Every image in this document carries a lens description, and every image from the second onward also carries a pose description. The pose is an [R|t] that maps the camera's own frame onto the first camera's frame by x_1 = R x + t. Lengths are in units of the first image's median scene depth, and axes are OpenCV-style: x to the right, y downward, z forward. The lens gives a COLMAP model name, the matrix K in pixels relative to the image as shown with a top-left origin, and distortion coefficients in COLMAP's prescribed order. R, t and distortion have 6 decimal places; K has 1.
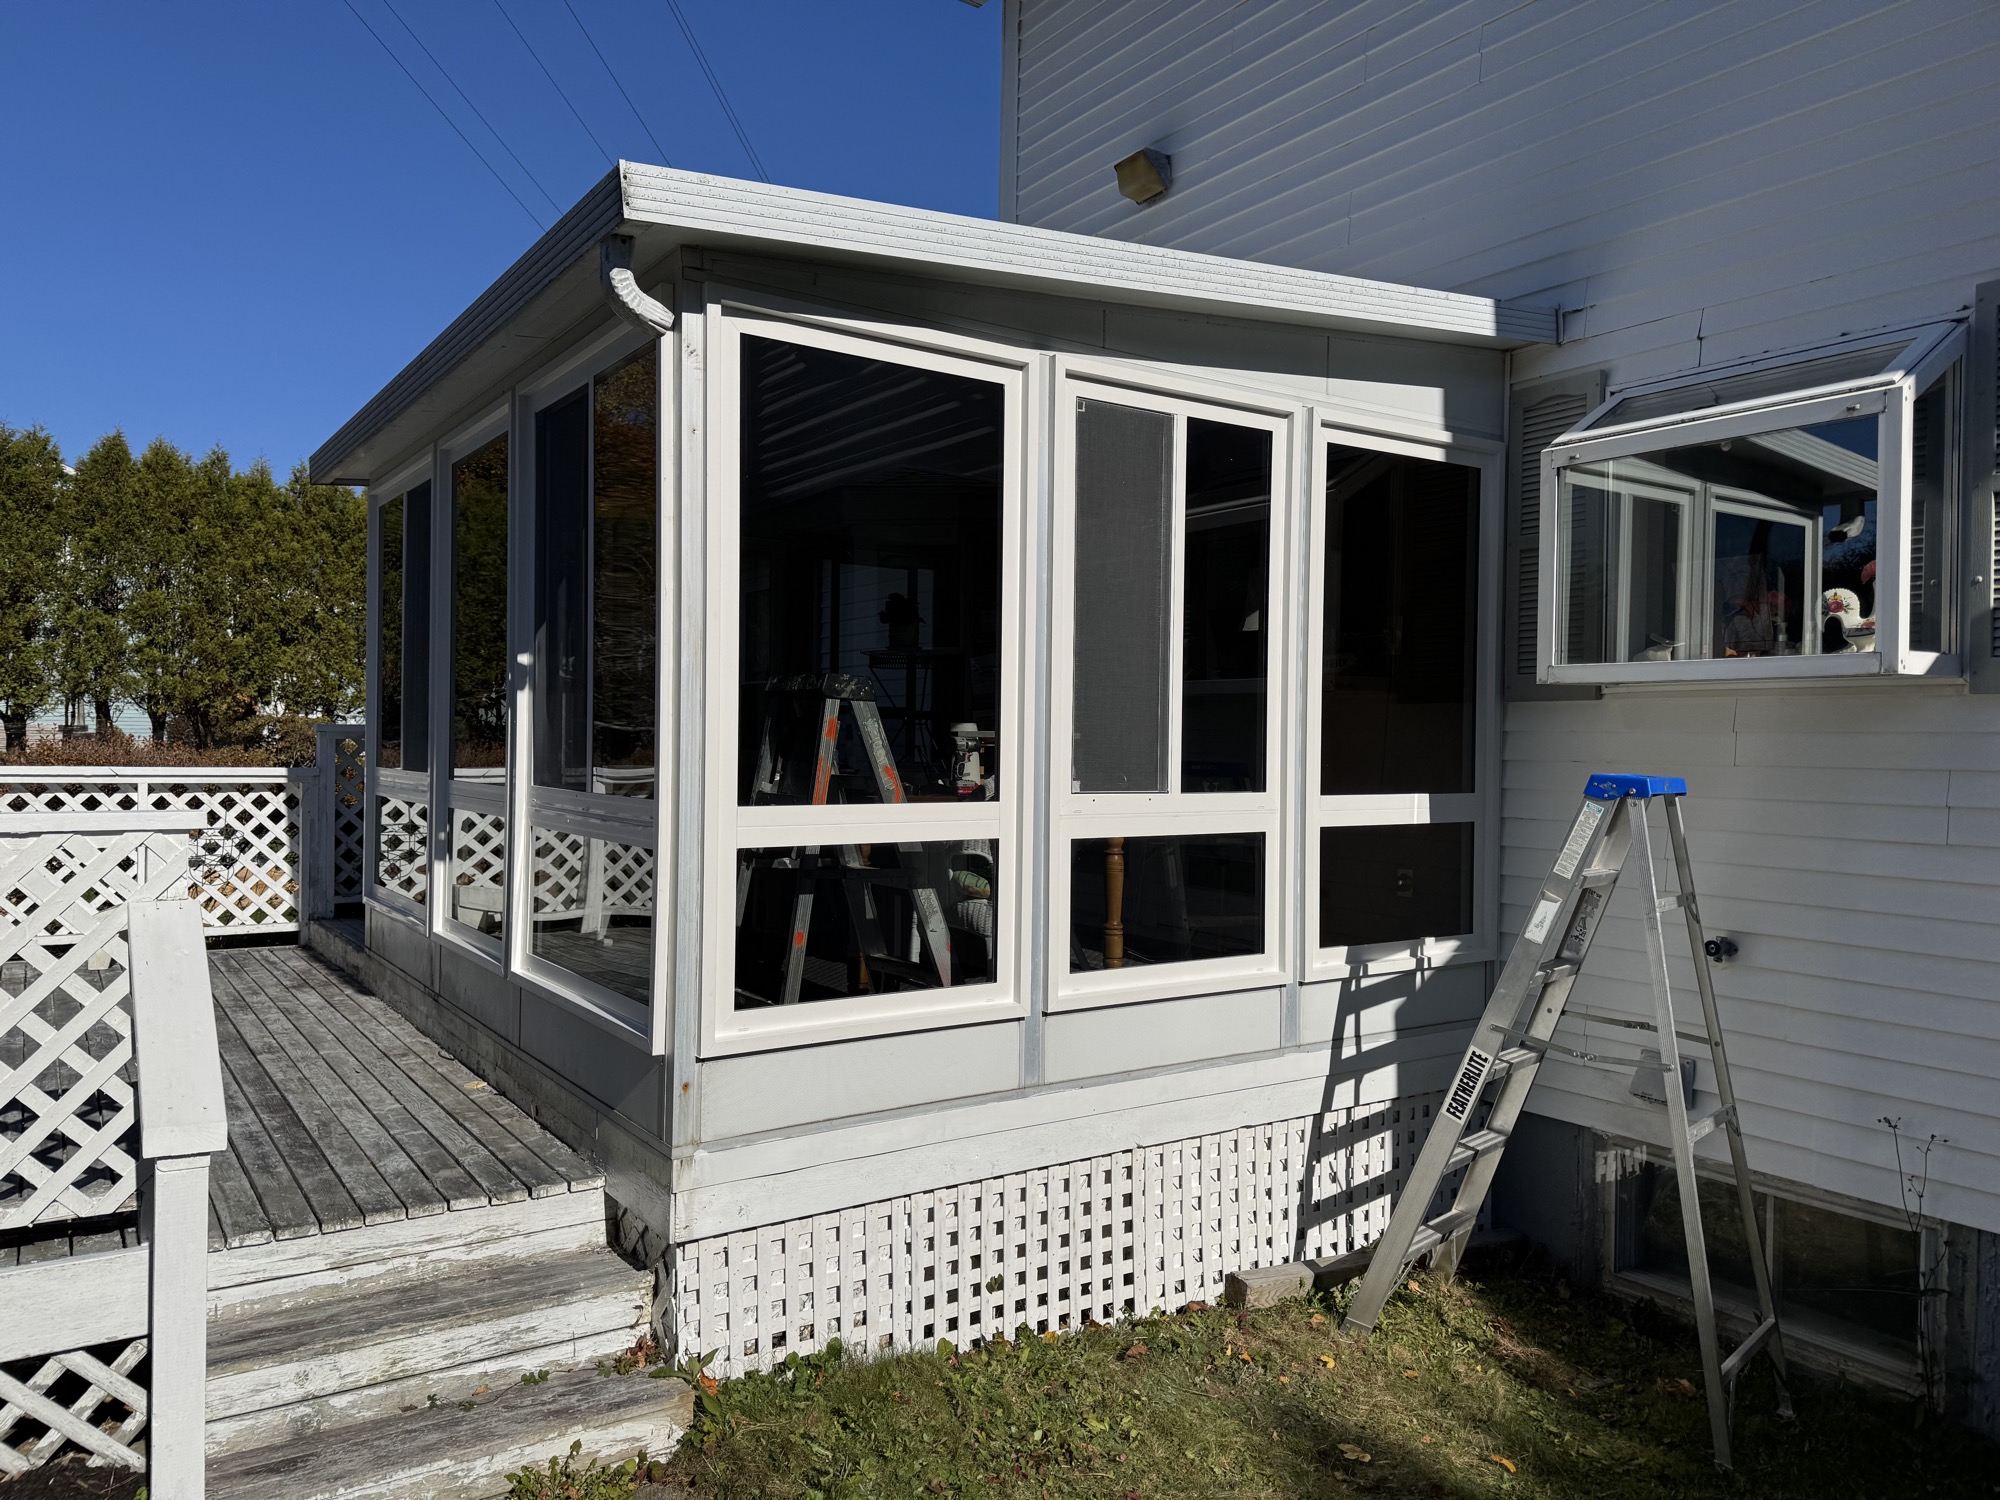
lens RADIAL K [[1414.3, 0, 1001.9], [0, 1414.3, 746.0], [0, 0, 1]] dist [-0.009984, -0.013051]
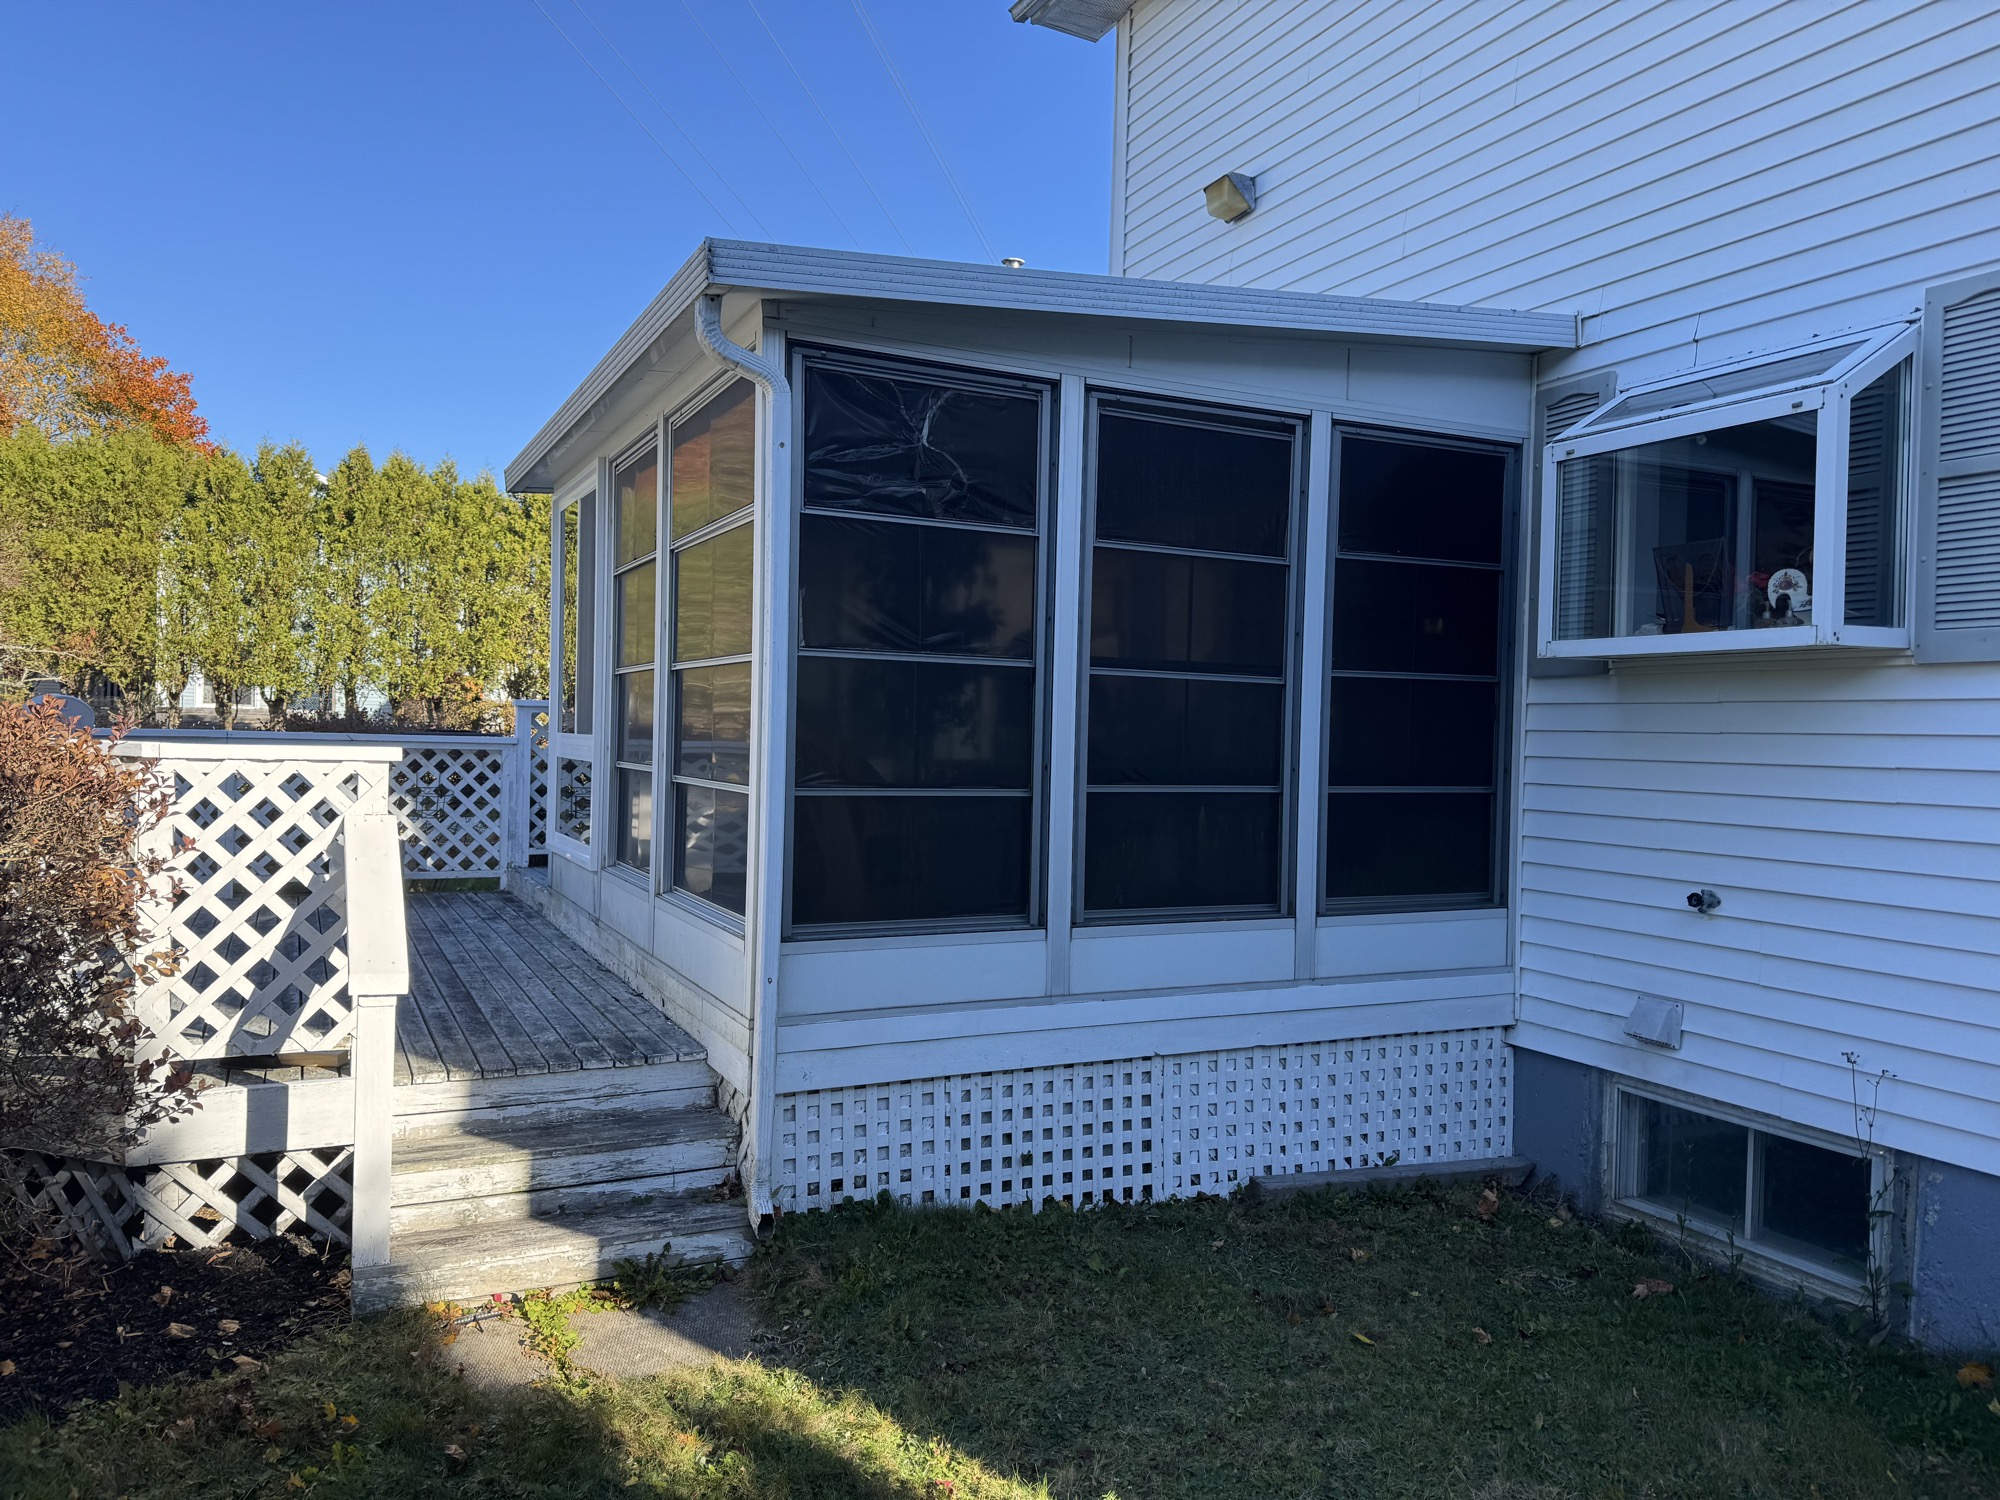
lens RADIAL K [[1414.3, 0, 1000.6], [0, 1414.3, 754.2], [0, 0, 1]] dist [-0.009984, -0.013051]
pose [[0.990189, 0.010914, -0.139305, 0.138788], [-0.009702, 0.999909, 0.009374, 0.029171], [0.139395, -0.007930, 0.990205, -0.180246]]
